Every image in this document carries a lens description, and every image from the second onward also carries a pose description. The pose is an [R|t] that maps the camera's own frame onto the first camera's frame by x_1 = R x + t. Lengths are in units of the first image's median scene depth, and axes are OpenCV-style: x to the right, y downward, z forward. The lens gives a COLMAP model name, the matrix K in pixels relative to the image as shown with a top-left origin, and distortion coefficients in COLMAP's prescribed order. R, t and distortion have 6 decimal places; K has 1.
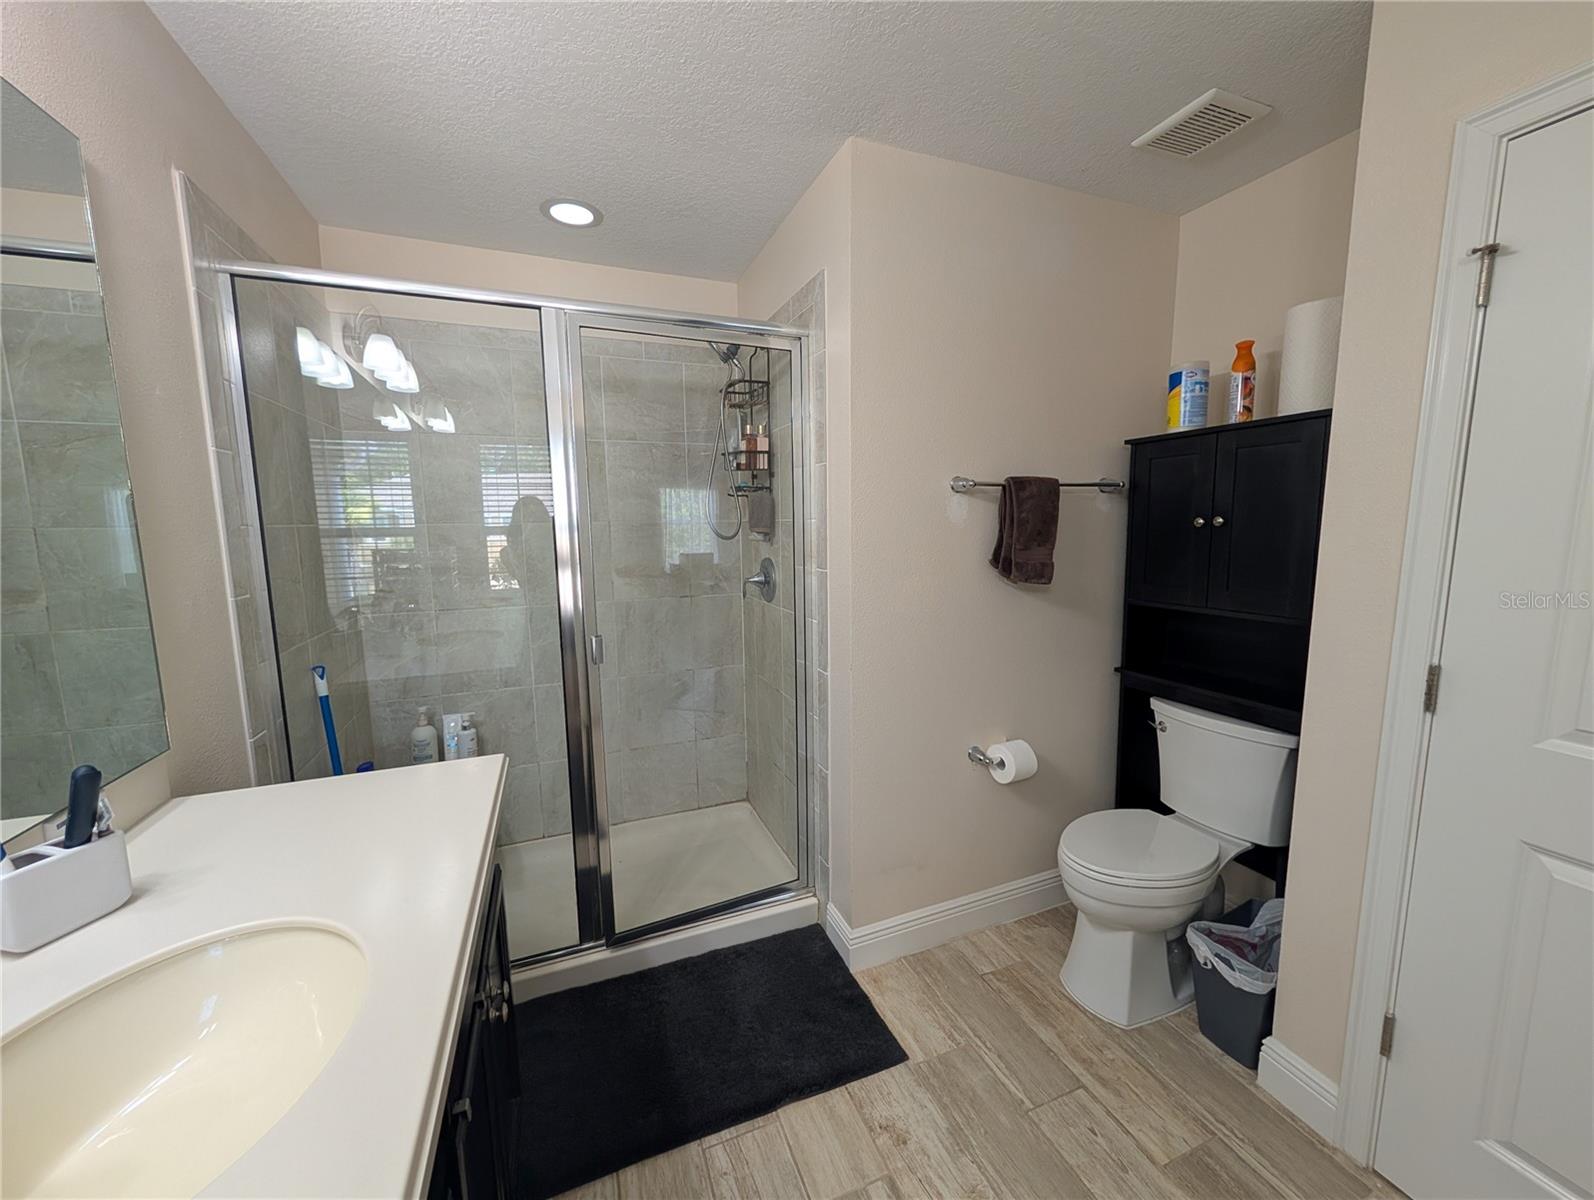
lens RADIAL K [[611.2, 0, 794.9], [0, 611.2, 593.1], [0, 0, 1]] dist [-0.000232, 0.000072]
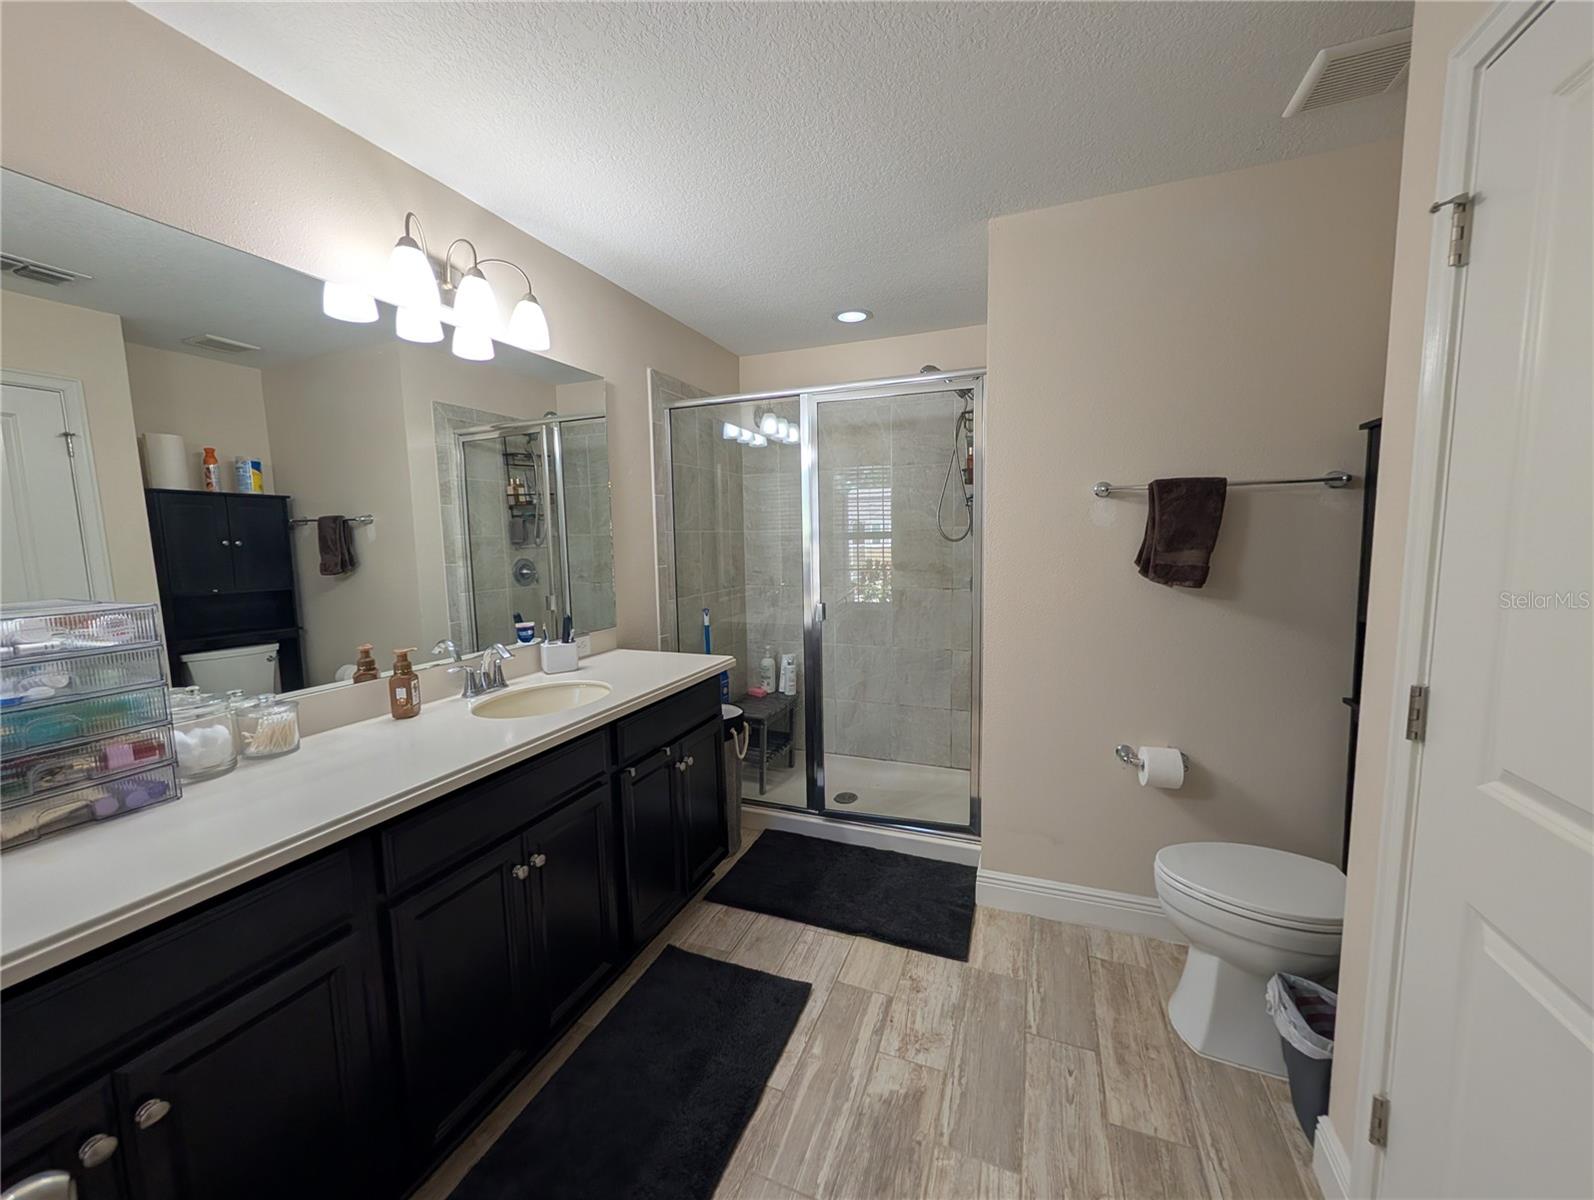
lens RADIAL K [[611.2, 0, 792.1], [0, 611.2, 592.2], [0, 0, 1]] dist [-0.000232, 0.000072]
pose [[0.725280, 0.063411, -0.685528, 0.643757], [-0.073132, 0.997211, 0.014869, 0.025149], [0.684559, 0.039350, 0.727895, -0.145556]]
